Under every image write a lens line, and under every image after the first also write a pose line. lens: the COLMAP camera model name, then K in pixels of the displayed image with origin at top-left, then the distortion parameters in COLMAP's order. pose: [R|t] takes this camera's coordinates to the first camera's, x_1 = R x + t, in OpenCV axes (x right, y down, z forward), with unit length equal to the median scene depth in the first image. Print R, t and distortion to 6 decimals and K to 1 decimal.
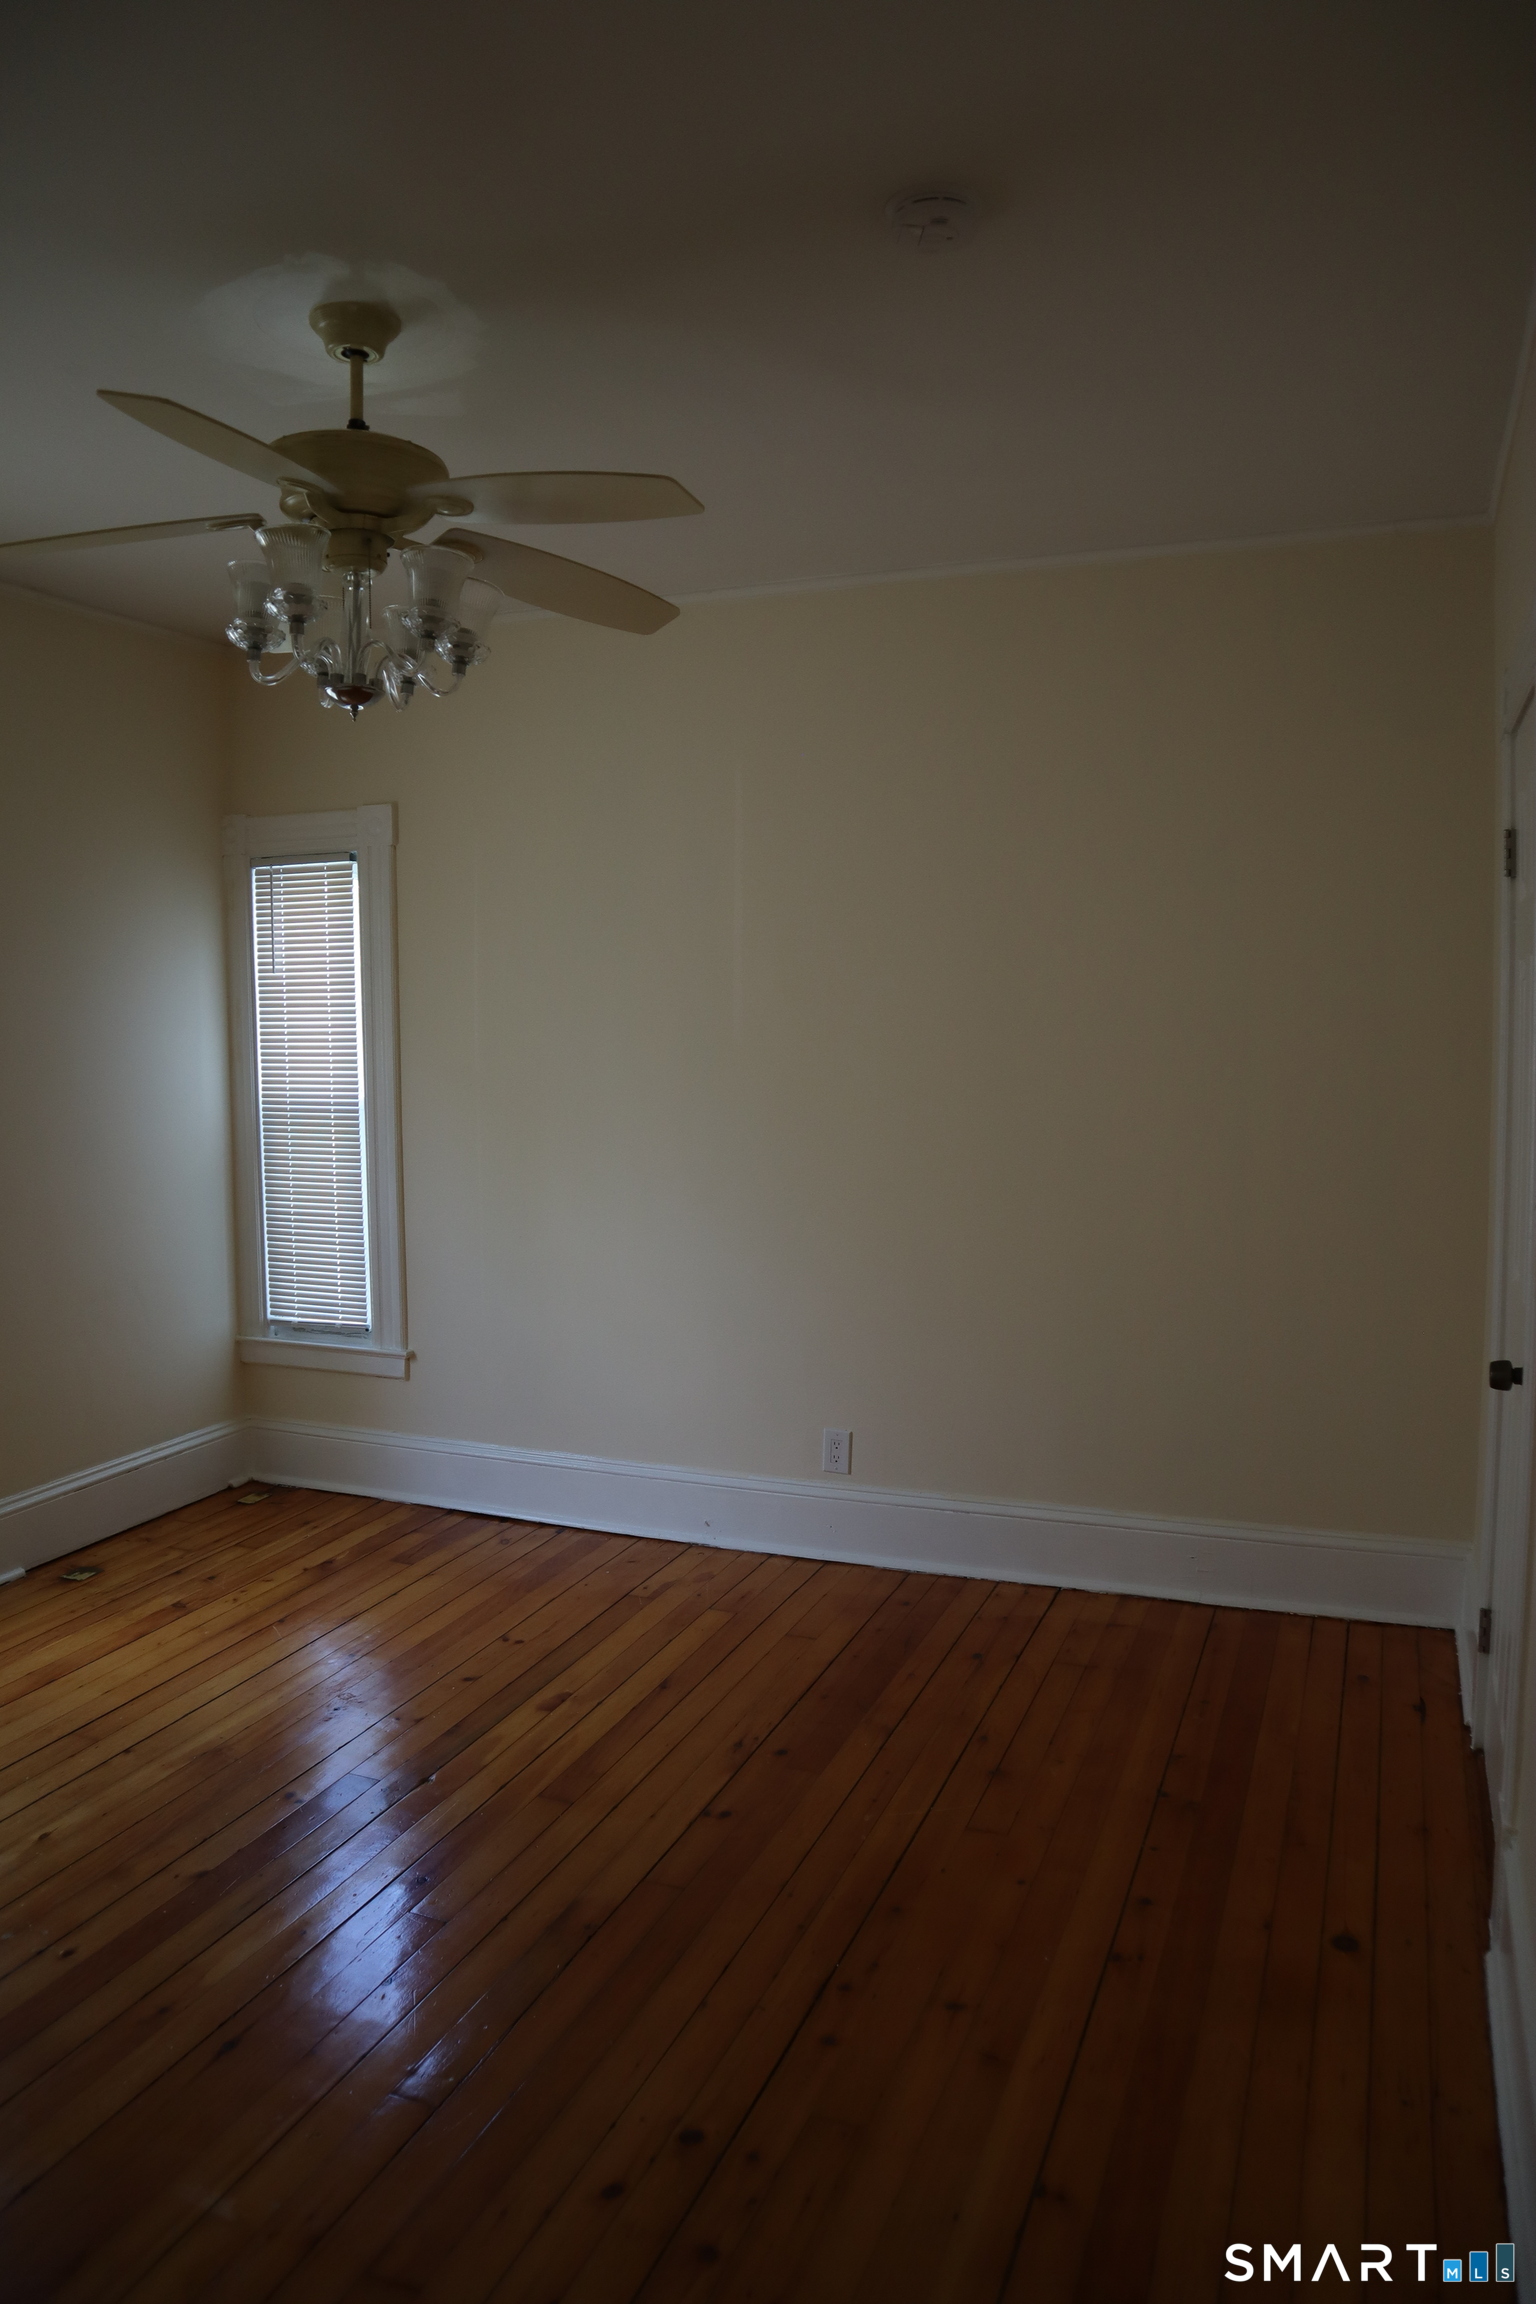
lens RADIAL K [[1591.9, 0, 770.5], [0, 1591.9, 1147.6], [0, 0, 1]] dist [-0.114071, 0.072166]
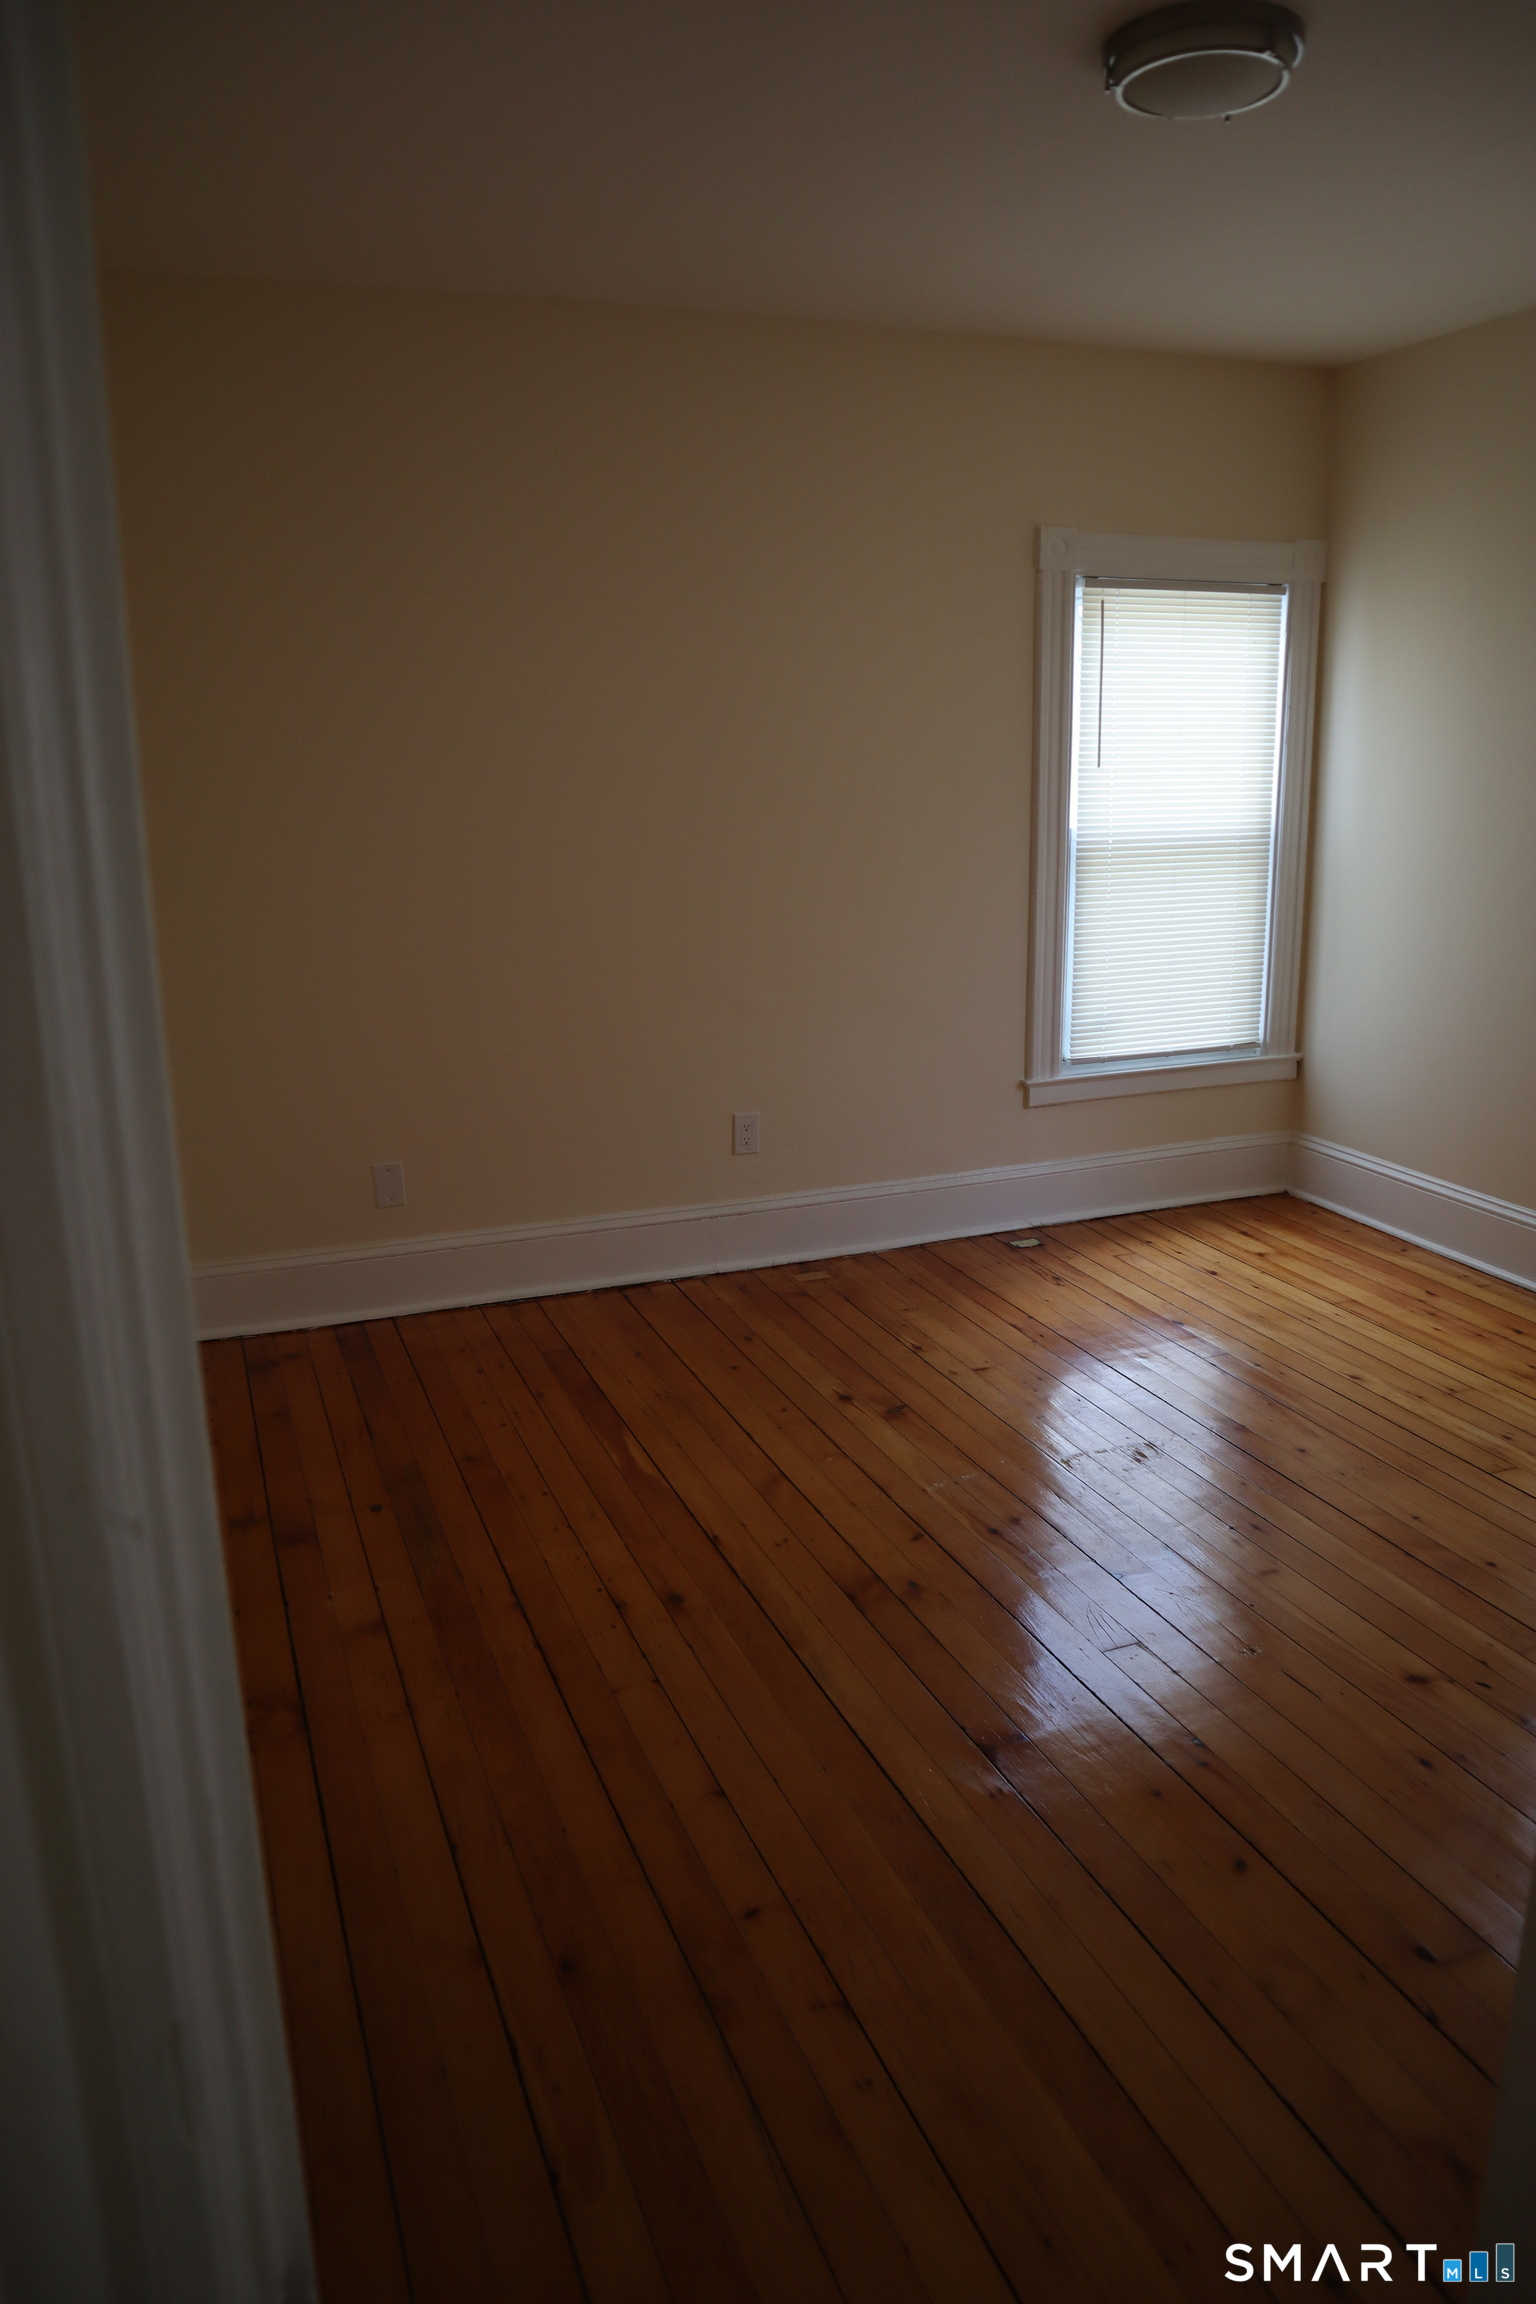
lens RADIAL K [[1591.9, 0, 767.4], [0, 1591.9, 1147.5], [0, 0, 1]] dist [-0.114071, 0.072166]
pose [[0.737542, -0.179327, 0.651055, -1.753709], [0.066145, 0.978645, 0.194626, -0.067439], [-0.672054, -0.100481, 0.733654, 0.617608]]
